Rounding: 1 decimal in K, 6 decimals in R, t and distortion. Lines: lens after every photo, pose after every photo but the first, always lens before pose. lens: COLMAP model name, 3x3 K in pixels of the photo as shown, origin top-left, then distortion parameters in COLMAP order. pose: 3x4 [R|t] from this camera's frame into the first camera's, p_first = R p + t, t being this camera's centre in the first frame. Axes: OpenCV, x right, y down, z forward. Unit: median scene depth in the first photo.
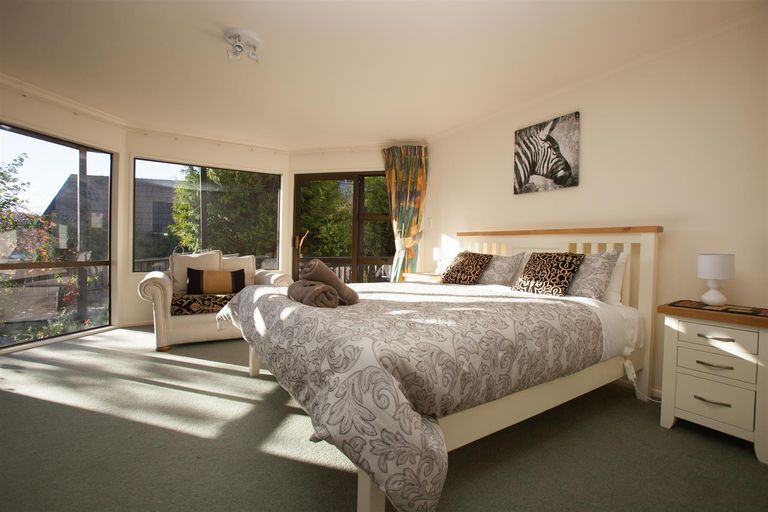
lens RADIAL K [[350.9, 0, 384.0], [0, 350.9, 256.0], [0, 0, 1]] dist [-0.142618, 0.000078]
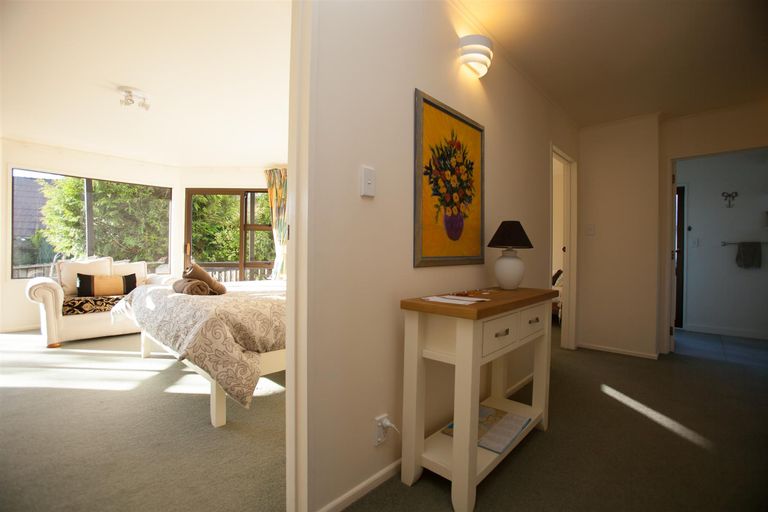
lens RADIAL K [[345.8, 0, 384.0], [0, 345.8, 256.0], [0, 0, 1]] dist [-0.055277, -0.000058]
pose [[0.967818, -0.012130, 0.251359, 0.127336], [0.014393, 0.999871, -0.007168, 0.000180], [-0.251240, 0.010555, 0.967867, -0.328675]]
